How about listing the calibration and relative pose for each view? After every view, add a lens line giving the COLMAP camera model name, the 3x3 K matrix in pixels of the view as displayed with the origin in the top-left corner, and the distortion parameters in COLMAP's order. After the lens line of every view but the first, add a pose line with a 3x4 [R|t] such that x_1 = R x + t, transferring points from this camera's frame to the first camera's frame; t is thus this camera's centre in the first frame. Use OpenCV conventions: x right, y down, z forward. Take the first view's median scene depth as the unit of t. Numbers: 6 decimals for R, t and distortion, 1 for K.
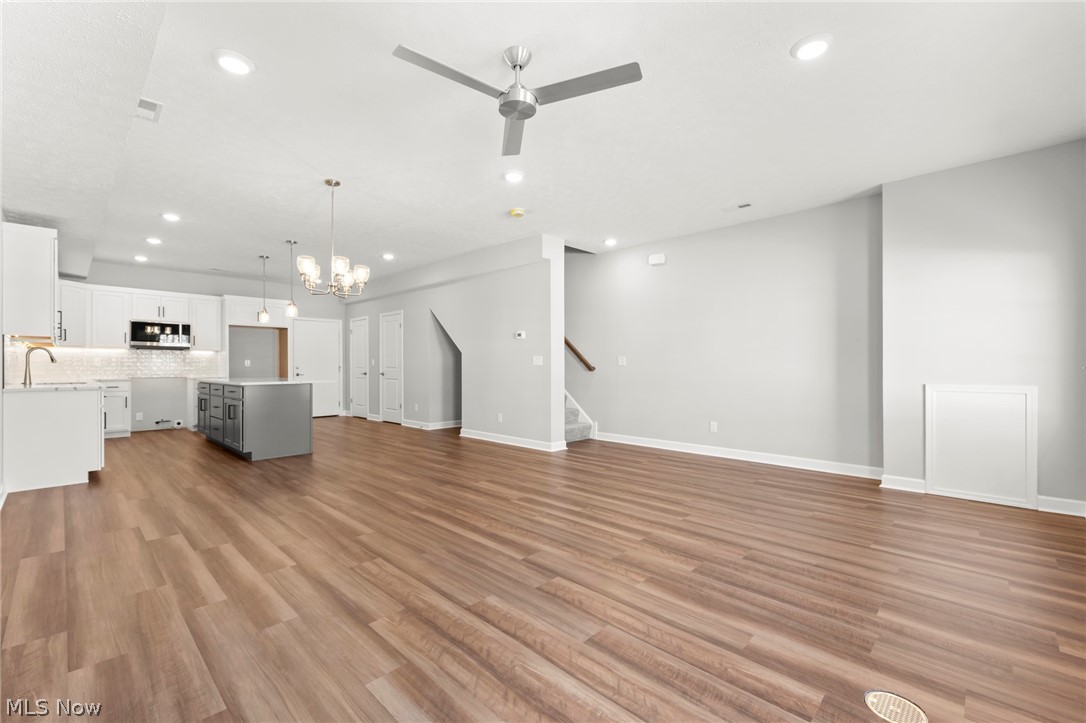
lens RADIAL K [[458.8, 0, 546.0], [0, 458.8, 358.9], [0, 0, 1]] dist [0.020637, -0.010008]
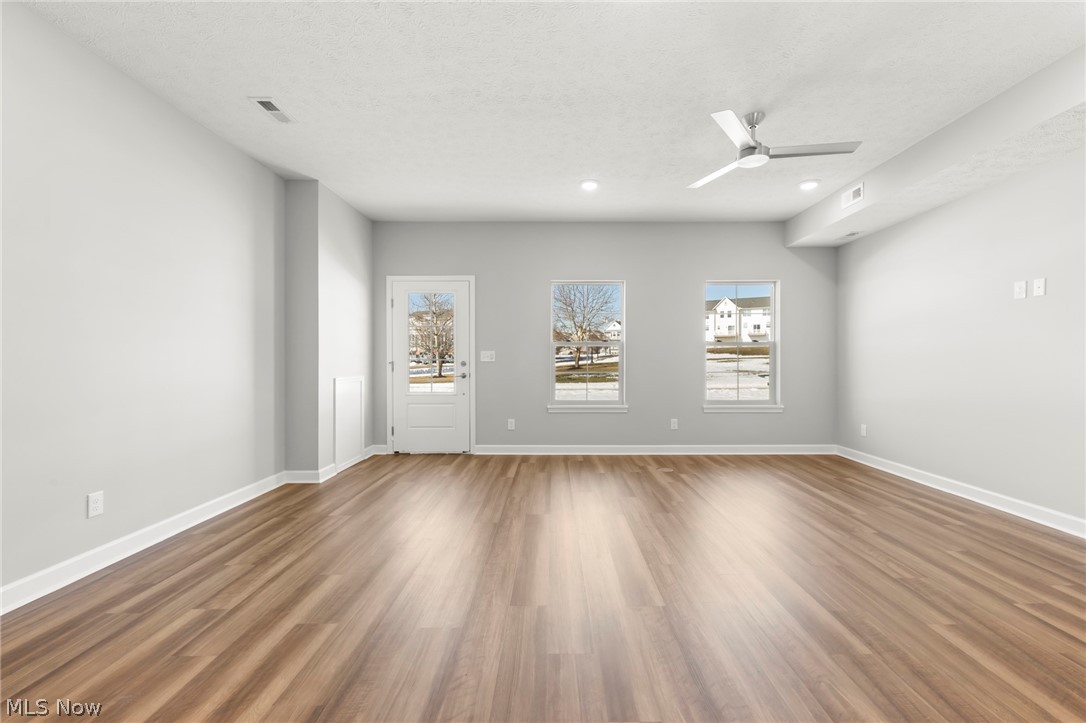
lens RADIAL K [[453.3, 0, 552.7], [0, 453.3, 360.4], [0, 0, 1]] dist [-0.000166, -0.000537]
pose [[-0.689373, -0.000547, 0.724406, -0.345039], [-0.008963, 0.999930, -0.007774, 0.014582], [-0.724351, -0.011852, -0.689329, 1.335293]]
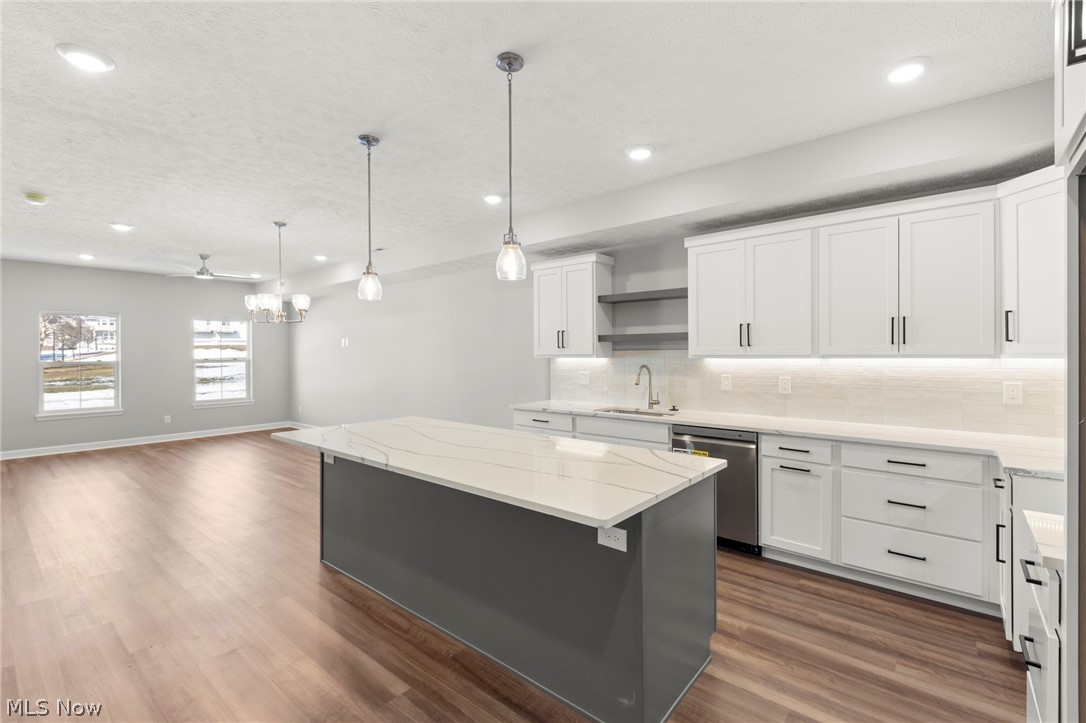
lens RADIAL K [[482.1, 0, 539.4], [0, 482.1, 357.4], [0, 0, 1]] dist [0.034462, -0.016585]
pose [[-0.998716, 0.005285, -0.050375, -1.029836], [0.005685, 0.999953, -0.007810, -0.040193], [0.050331, -0.008086, -0.998700, 2.212832]]
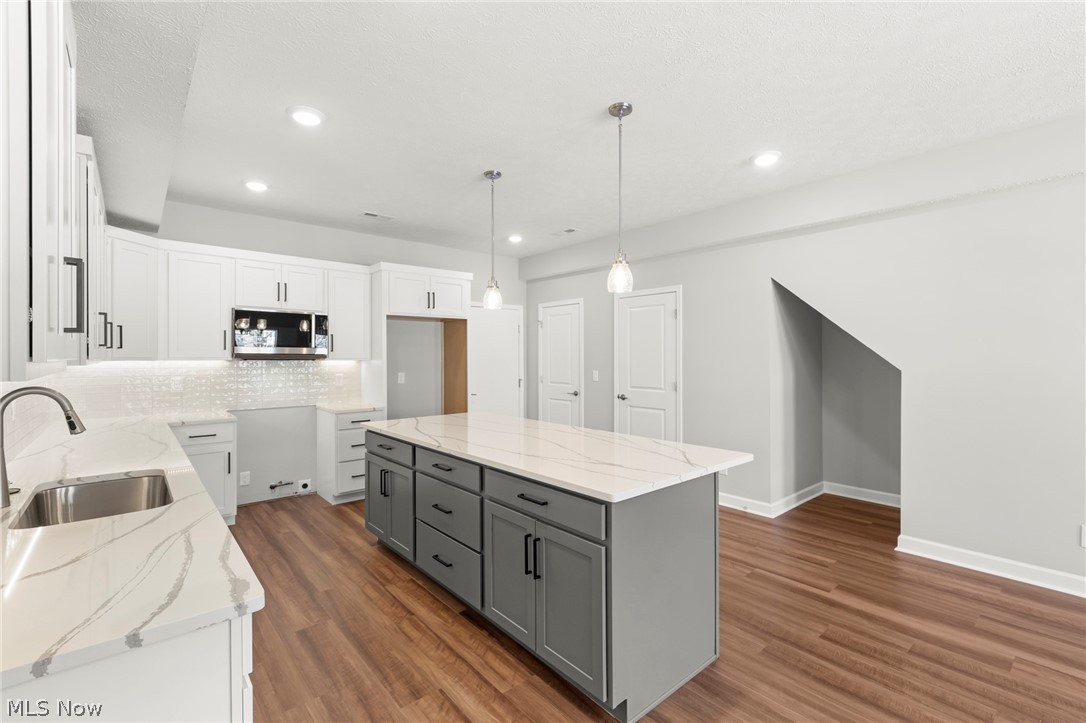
lens RADIAL K [[480.4, 0, 544.8], [0, 480.4, 354.7], [0, 0, 1]] dist [0.007895, -0.000320]
pose [[0.995350, -0.001391, -0.096316, -0.851508], [0.002462, 0.999936, 0.011008, -0.059670], [0.096295, -0.011194, 0.995290, 0.841952]]
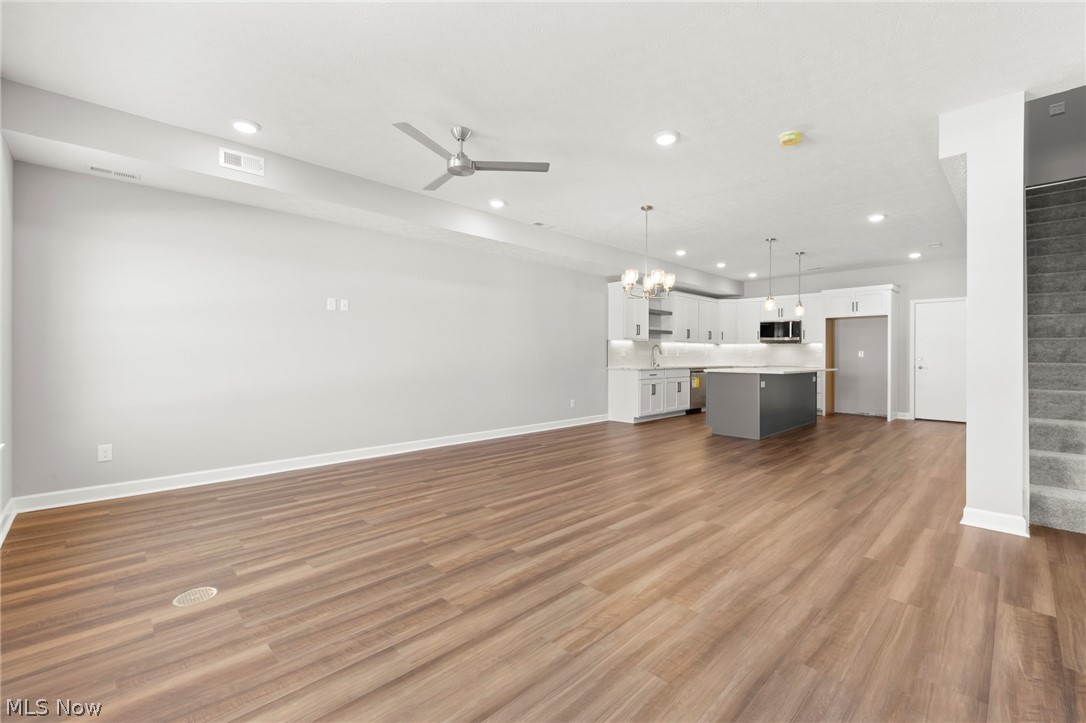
lens RADIAL K [[458.8, 0, 546.0], [0, 458.8, 358.9], [0, 0, 1]] dist [0.020637, -0.010008]
pose [[-0.034588, 0.008776, -0.999363, 0.771955], [0.009951, 0.999915, 0.008437, 0.009141], [0.999352, -0.009653, -0.034672, 0.771915]]
